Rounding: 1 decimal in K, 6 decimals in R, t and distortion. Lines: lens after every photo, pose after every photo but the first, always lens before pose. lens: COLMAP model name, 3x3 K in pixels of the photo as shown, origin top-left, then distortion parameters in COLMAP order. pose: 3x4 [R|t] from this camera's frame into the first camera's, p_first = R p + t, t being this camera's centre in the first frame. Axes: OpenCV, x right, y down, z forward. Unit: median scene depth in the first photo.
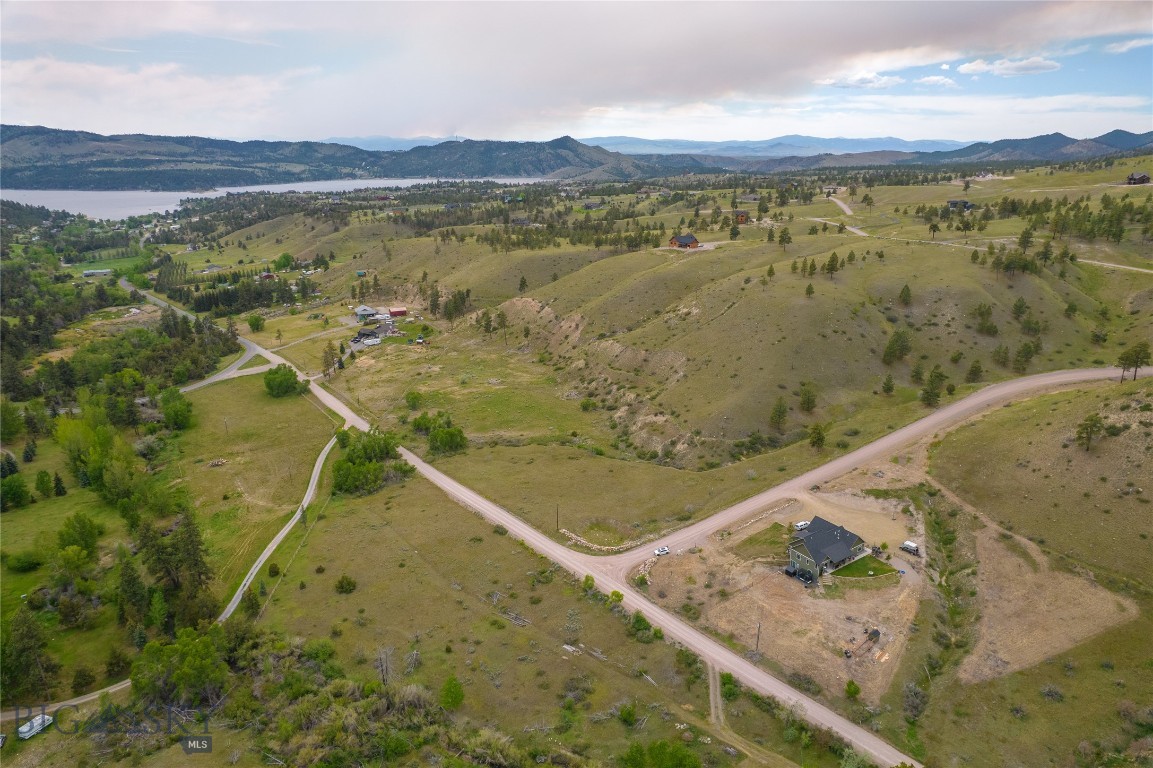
lens RADIAL K [[735.8, 0, 583.4], [0, 735.8, 398.7], [0, 0, 1]] dist [-0.074417, 0.066072]
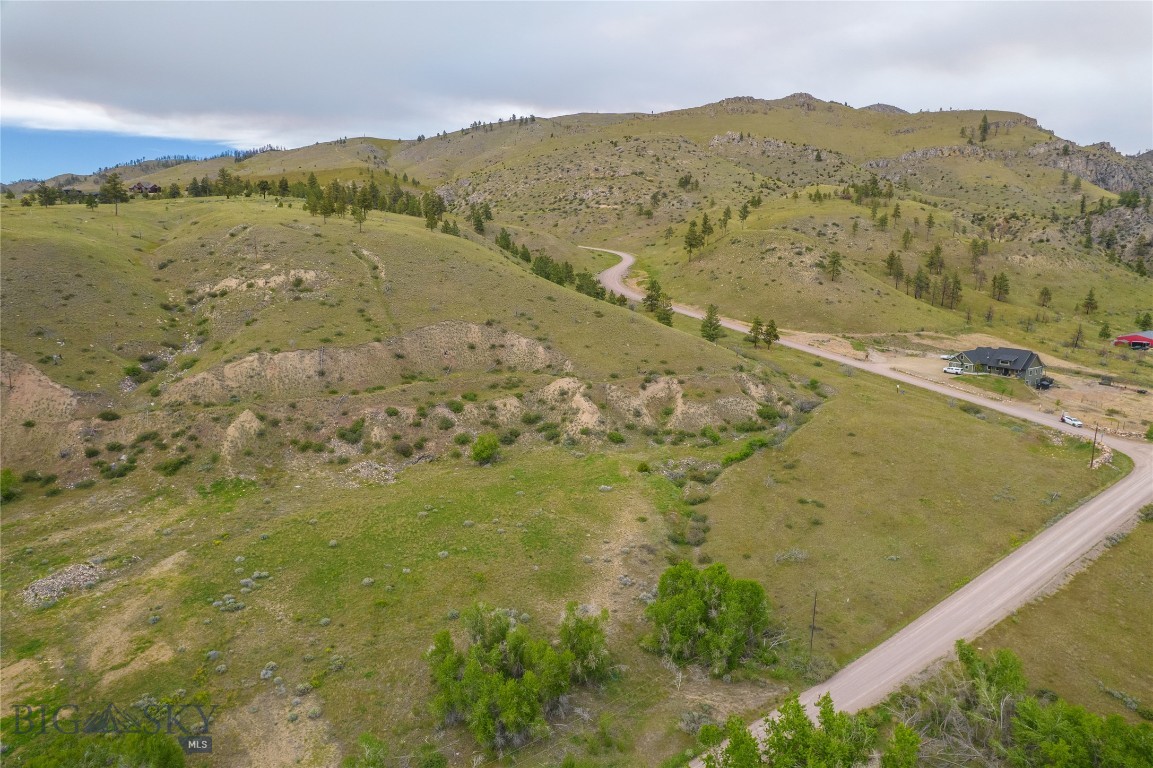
lens RADIAL K [[735.8, 0, 583.4], [0, 735.8, 398.7], [0, 0, 1]] dist [-0.074417, 0.066072]
pose [[0.003935, -0.203810, 0.979003, -0.455465], [0.324991, 0.926127, 0.191496, -0.092927], [-0.945709, 0.317413, 0.069881, 1.012204]]
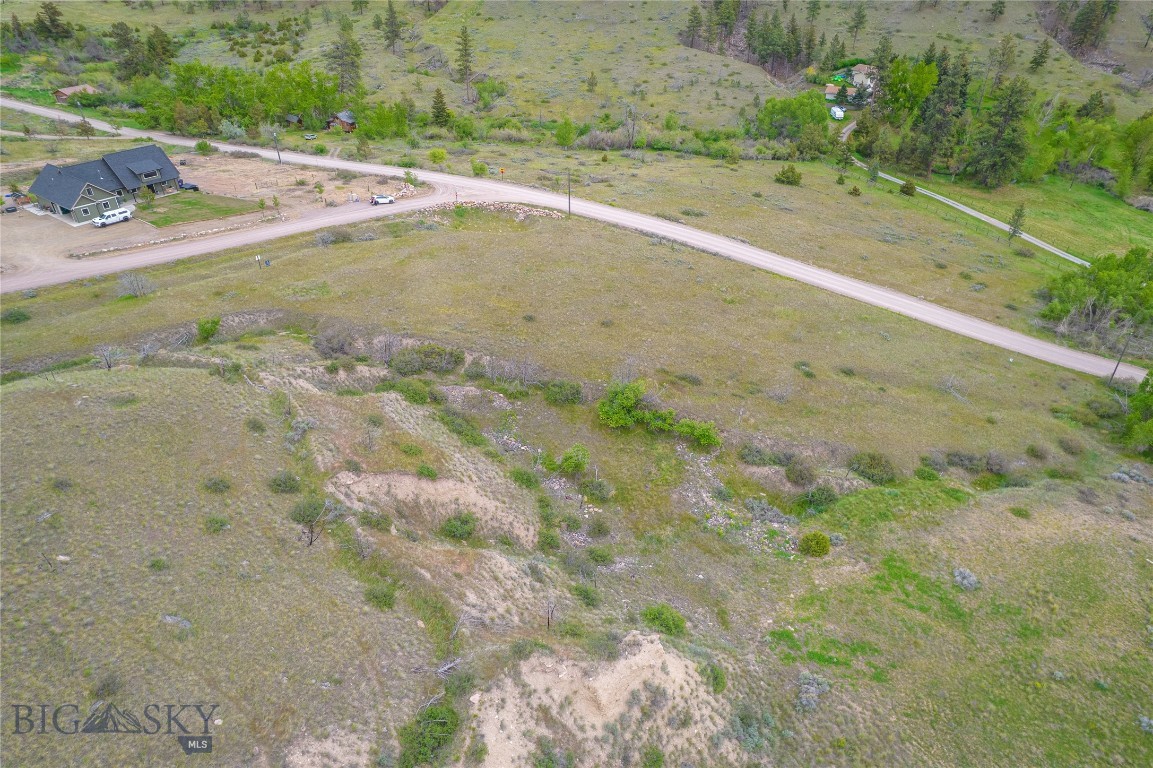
lens RADIAL K [[735.8, 0, 583.4], [0, 735.8, 398.7], [0, 0, 1]] dist [-0.074417, 0.066072]
pose [[-0.946024, 0.187067, -0.264658, 0.099881], [-0.096621, 0.616682, 0.781260, -0.137716], [0.309358, 0.764662, -0.565322, 1.089559]]
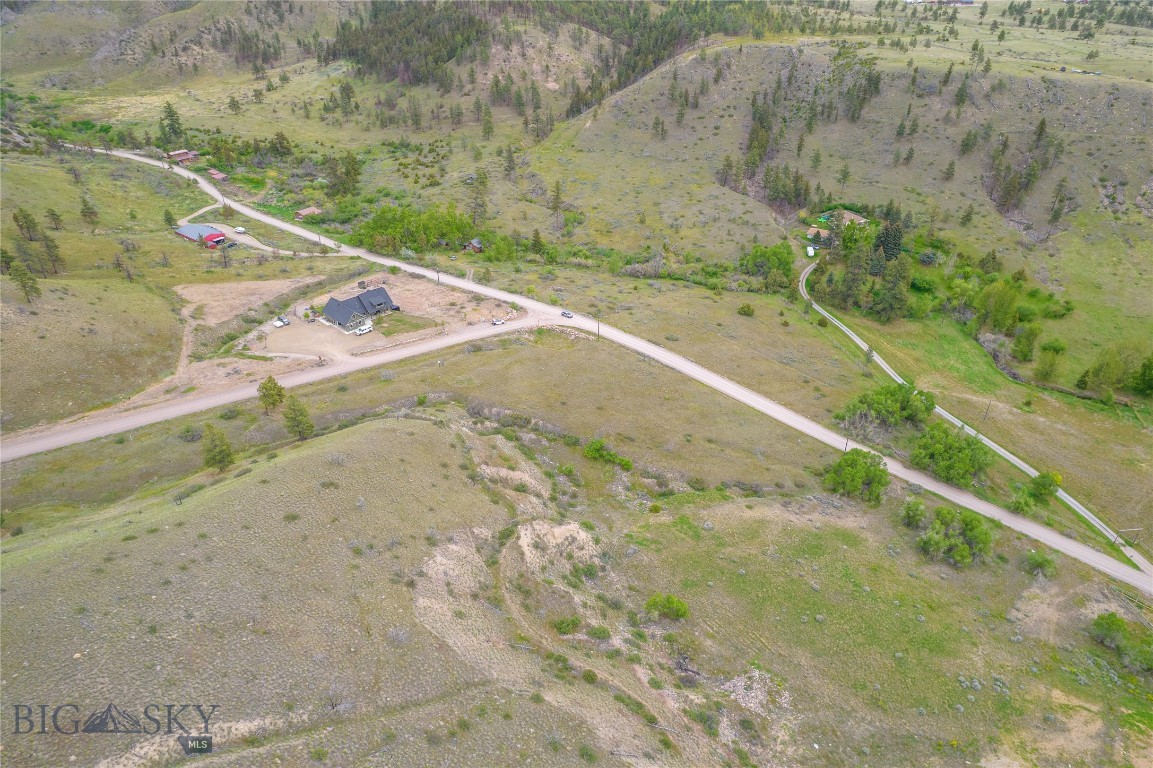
lens RADIAL K [[735.8, 0, 583.4], [0, 735.8, 398.7], [0, 0, 1]] dist [-0.074417, 0.066072]
pose [[-0.981975, 0.105156, -0.157057, 0.119427], [-0.054585, 0.637765, 0.768294, -0.429128], [0.180957, 0.763019, -0.620530, 1.294310]]
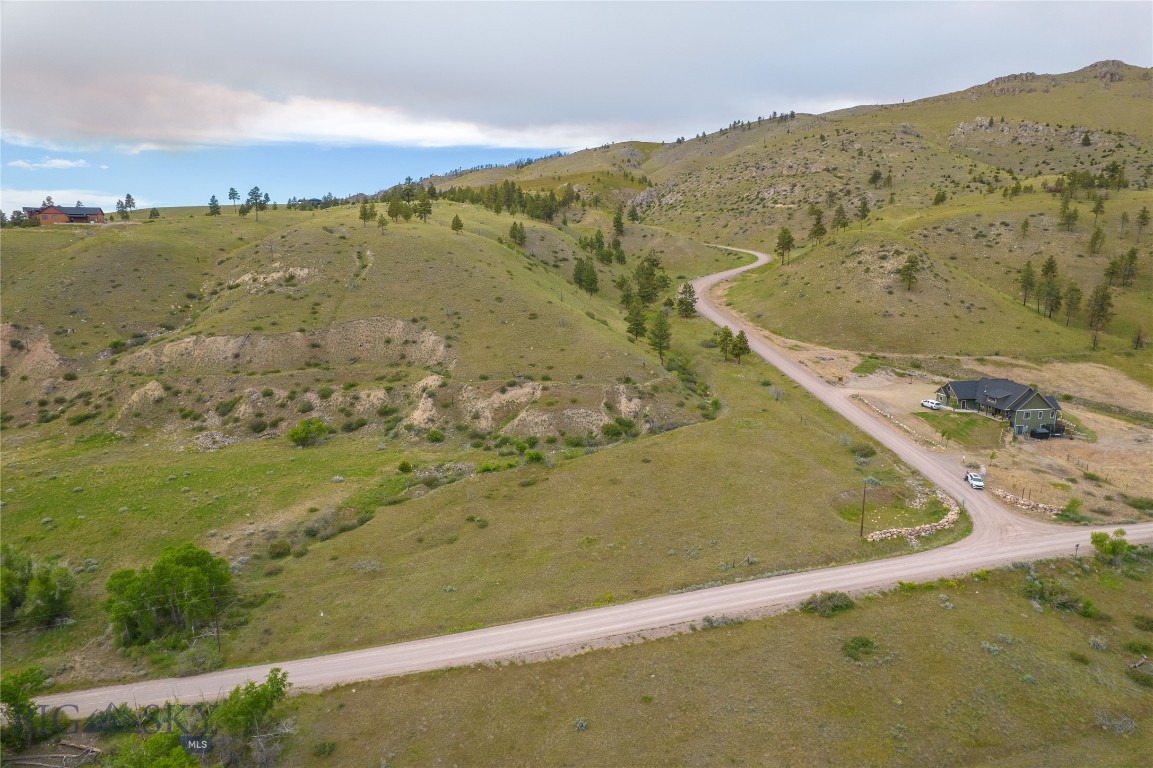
lens RADIAL K [[735.8, 0, 583.4], [0, 735.8, 398.7], [0, 0, 1]] dist [-0.074417, 0.066072]
pose [[0.409700, -0.184585, 0.893350, -0.376183], [0.293703, 0.953859, 0.062392, 0.011037], [-0.863646, 0.236817, 0.445009, 0.704987]]
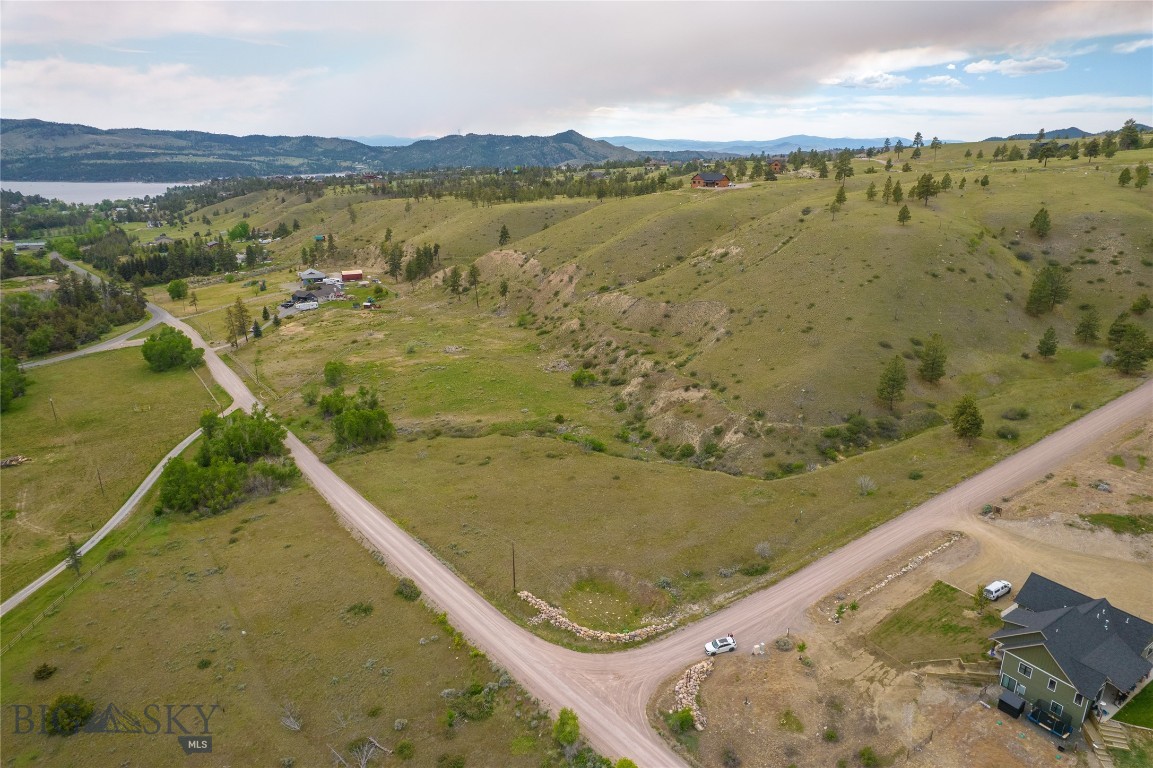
lens RADIAL K [[735.8, 0, 583.4], [0, 735.8, 398.7], [0, 0, 1]] dist [-0.074417, 0.066072]
pose [[0.999974, 0.002372, -0.006758, 0.013161], [-0.002378, 0.999997, -0.000952, 0.031309], [0.006755, 0.000968, 0.999977, 0.362483]]
